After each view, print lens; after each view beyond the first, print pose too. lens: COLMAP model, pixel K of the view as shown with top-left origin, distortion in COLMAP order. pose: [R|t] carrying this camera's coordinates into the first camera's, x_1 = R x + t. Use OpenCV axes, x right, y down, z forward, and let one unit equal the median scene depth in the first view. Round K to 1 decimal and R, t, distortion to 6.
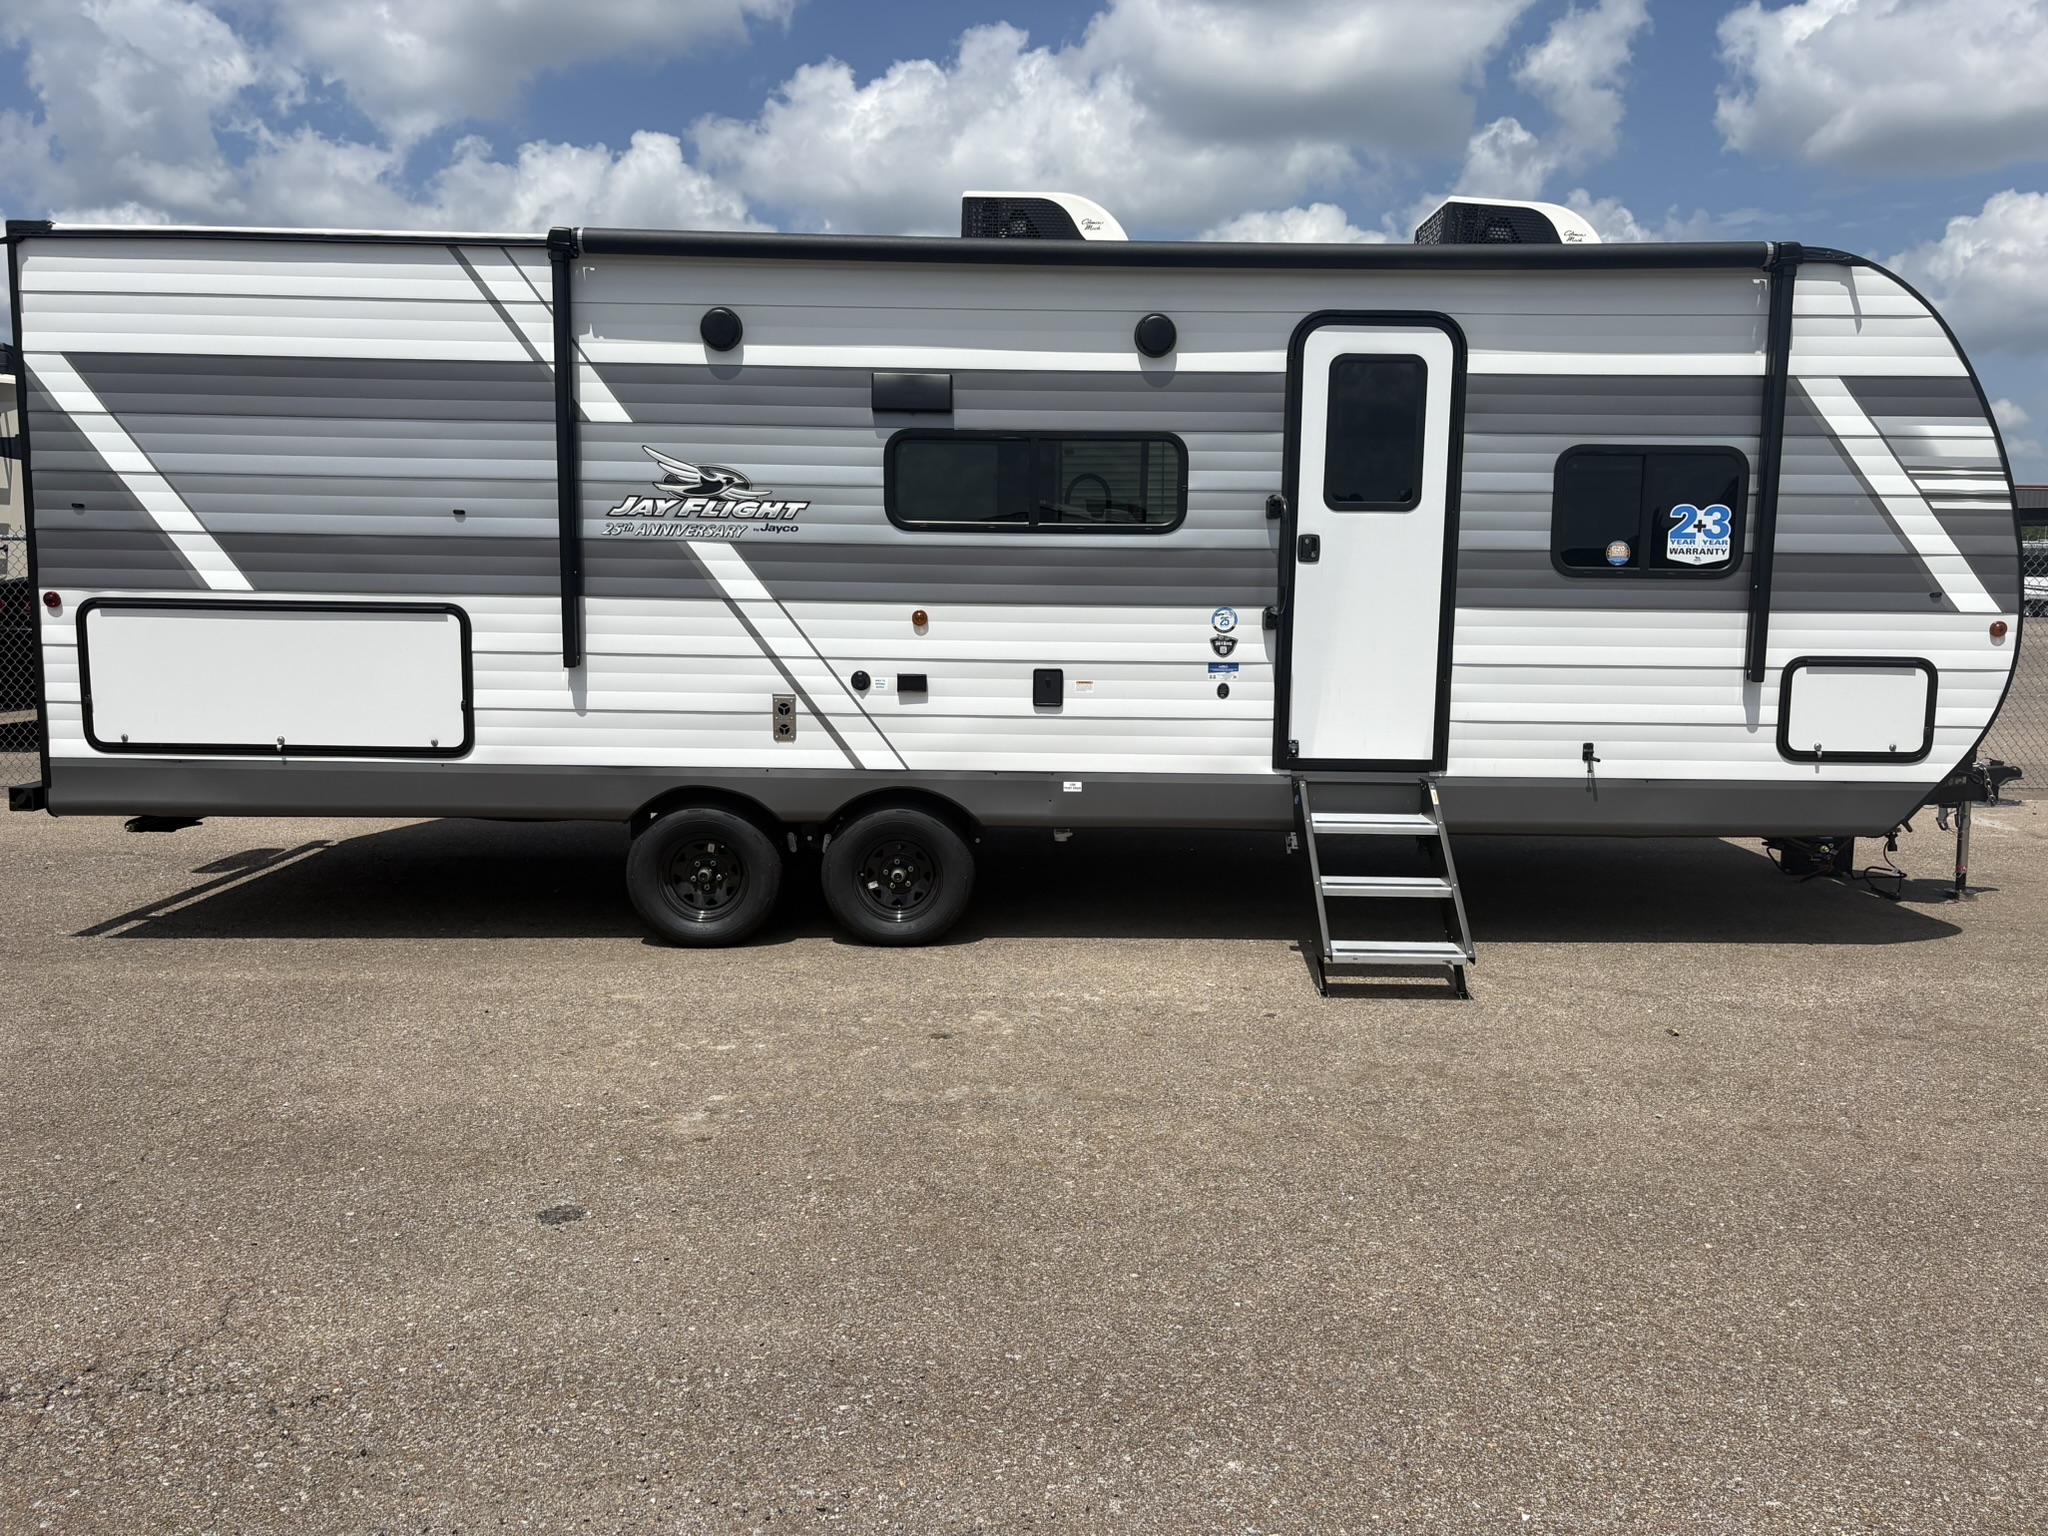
lens RADIAL K [[1534.2, 0, 1024.0], [0, 1534.2, 768.0], [0, 0, 1]] dist [0.064281, -0.064414]
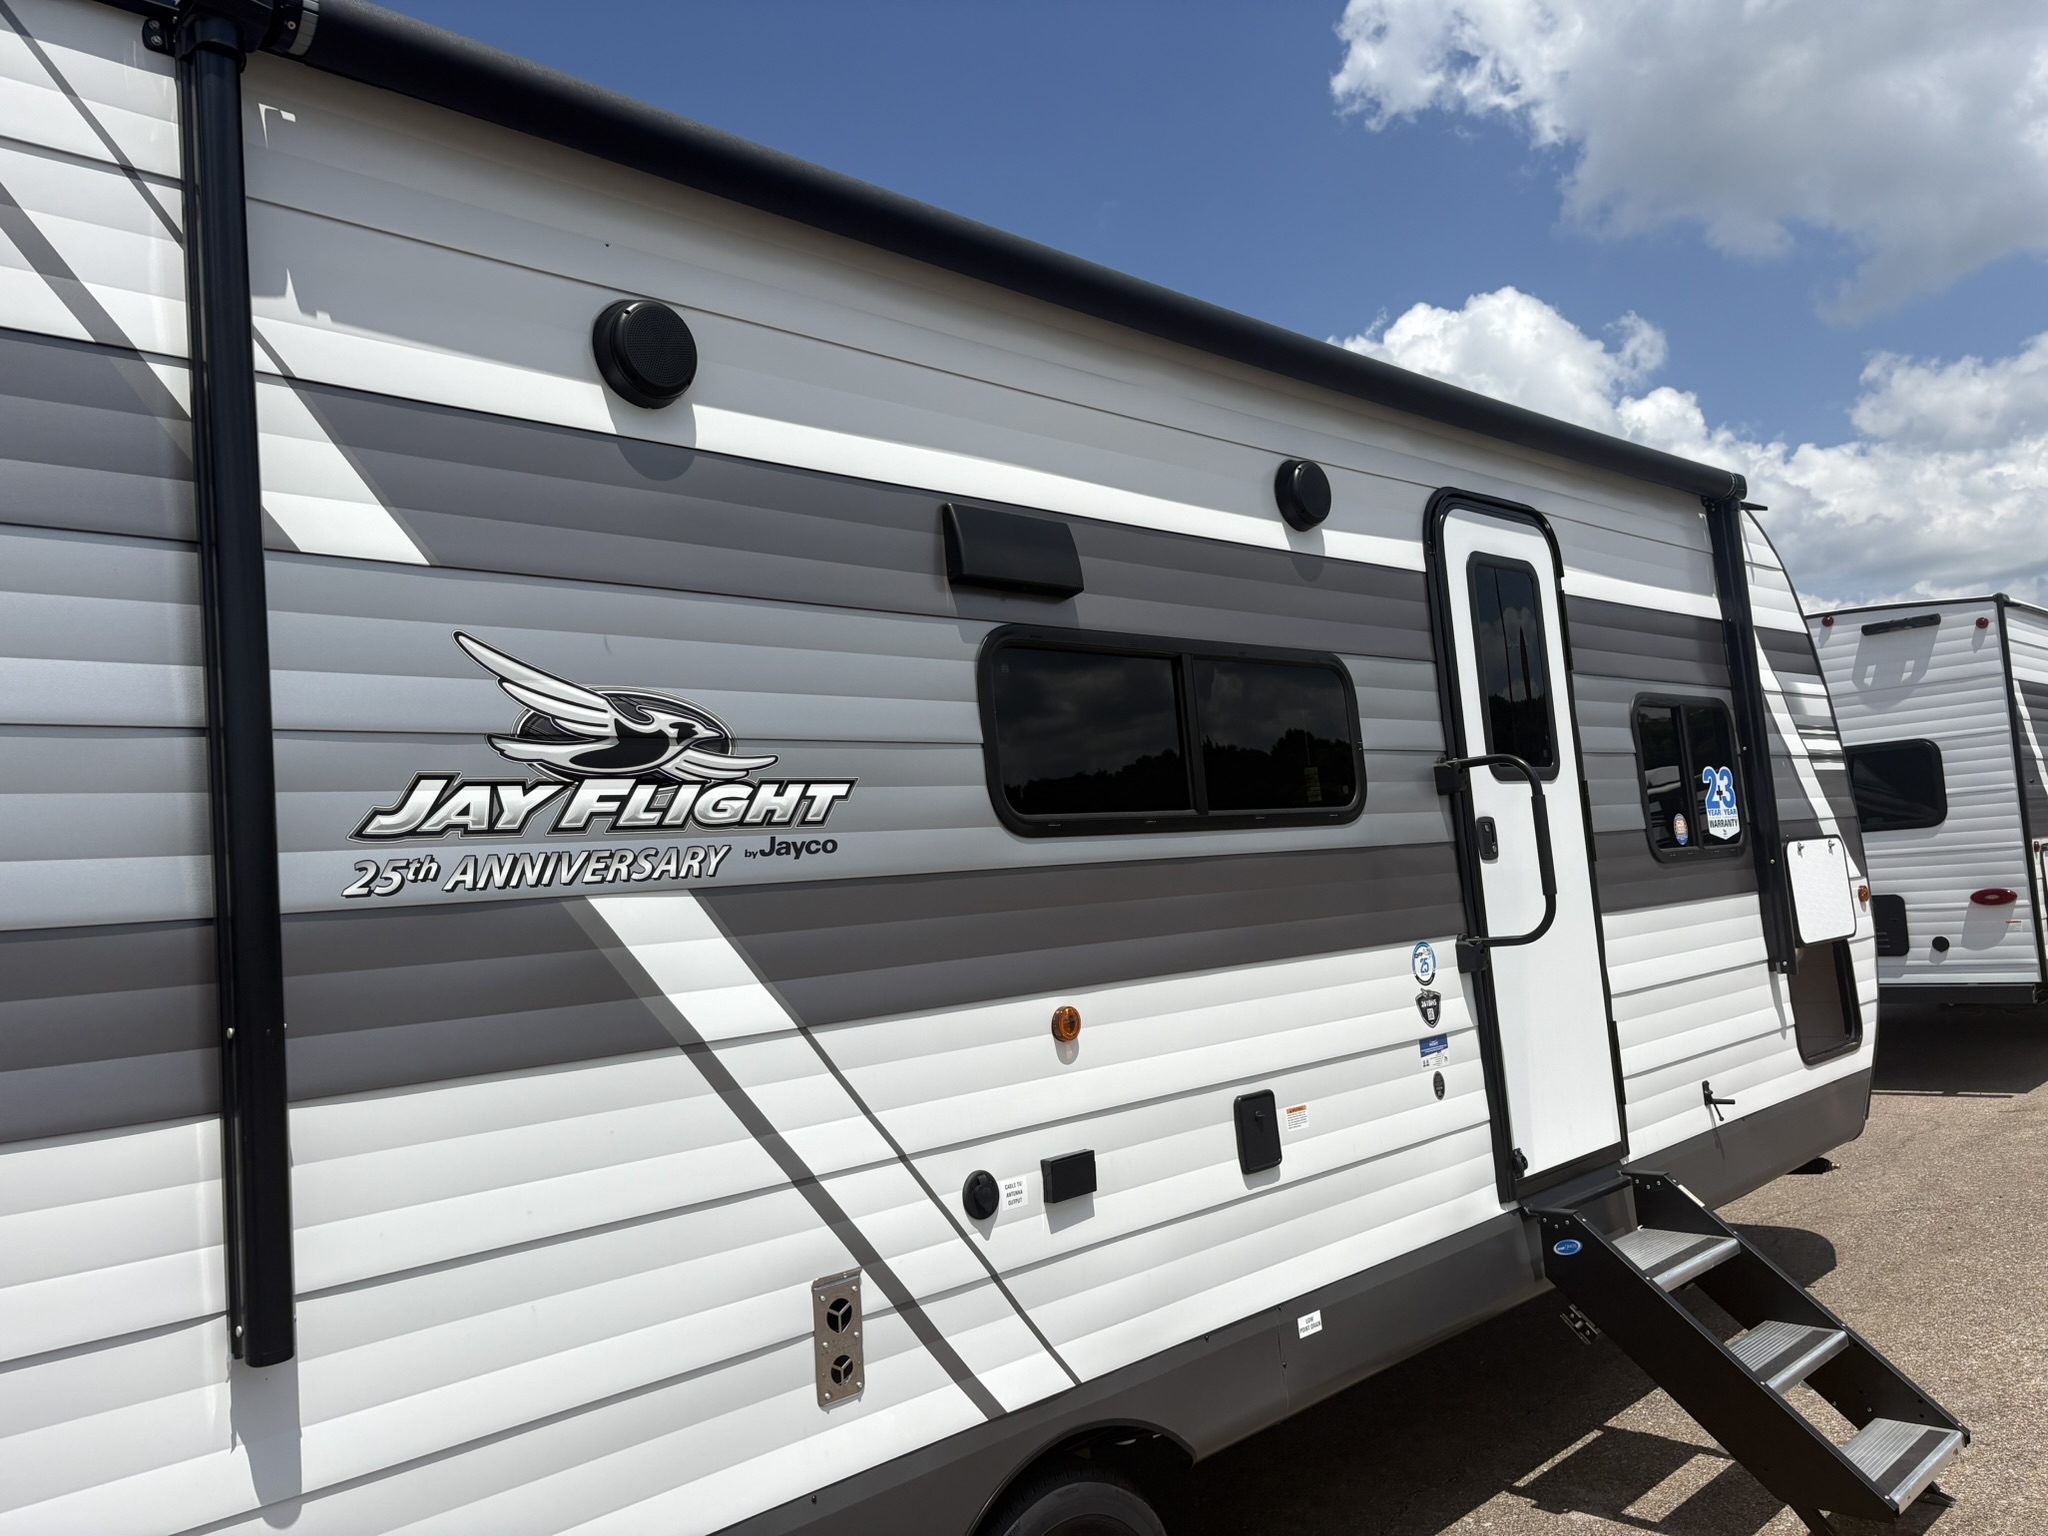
lens RADIAL K [[1550.3, 0, 1037.3], [0, 1550.3, 760.1], [0, 0, 1]] dist [0.030503, -0.010335]
pose [[0.706422, -0.008465, 0.707740, -0.397627], [0.180697, 0.968950, -0.168771, -0.098555], [-0.684336, 0.247110, 0.686018, 0.674457]]
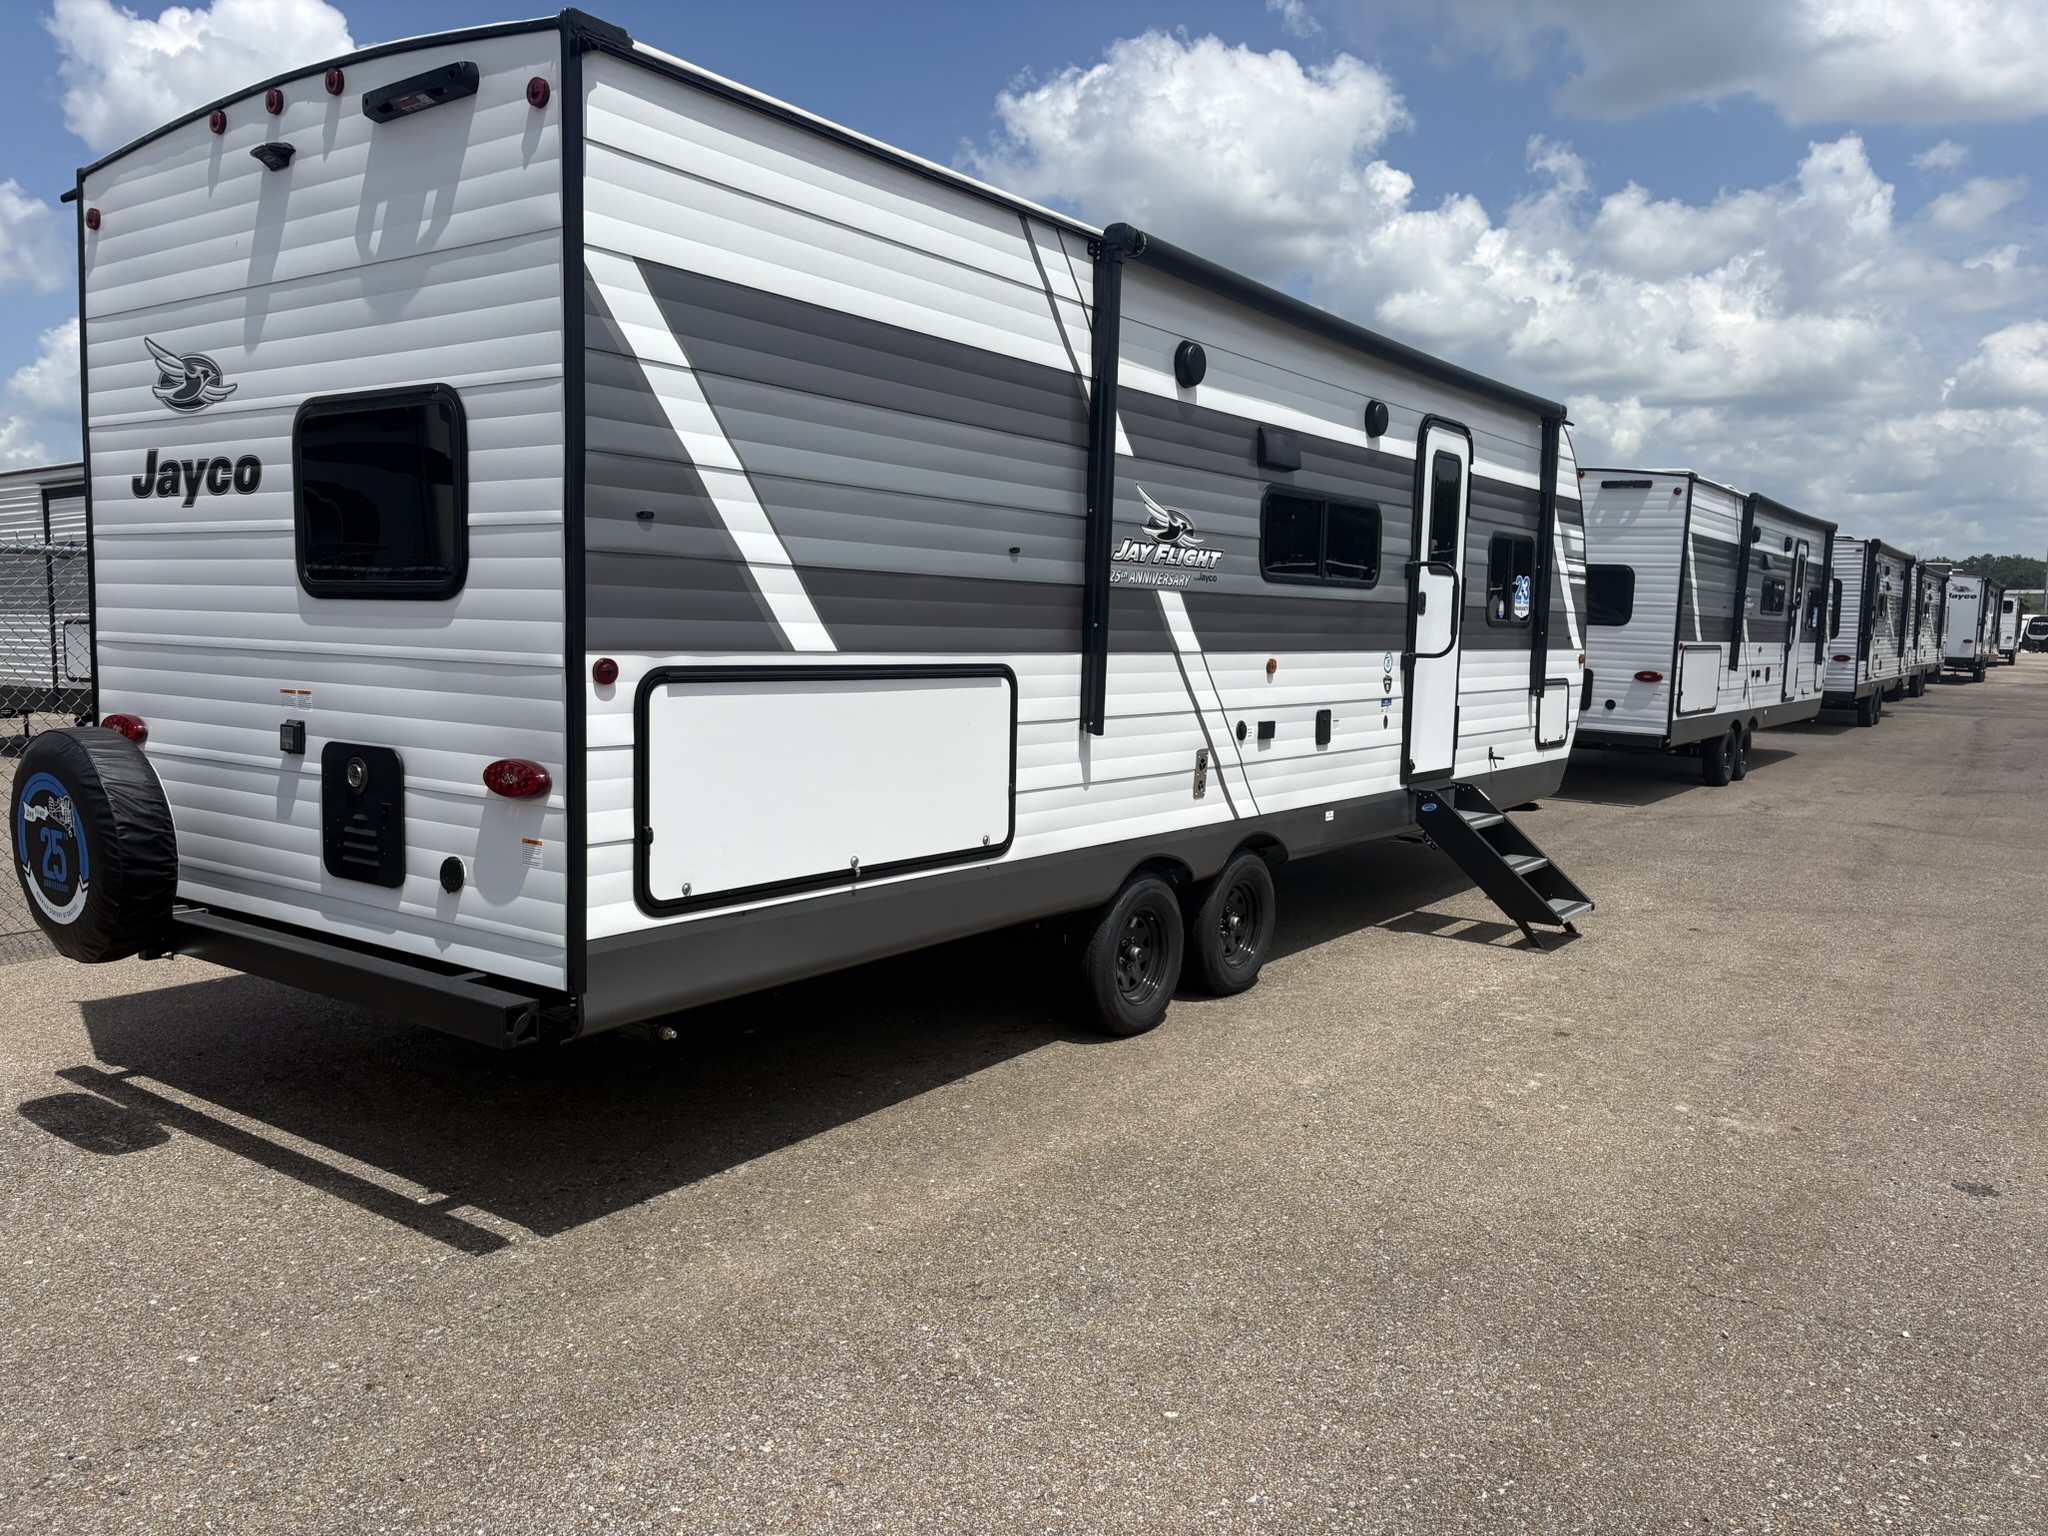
lens RADIAL K [[1538.5, 0, 1024.0], [0, 1538.5, 768.0], [0, 0, 1]] dist [0.217168, -0.542699]
pose [[0.580878, -0.075085, 0.810520, -1.016664], [0.084668, 0.995909, 0.031580, -0.077237], [-0.809575, 0.050281, 0.584858, 0.530049]]
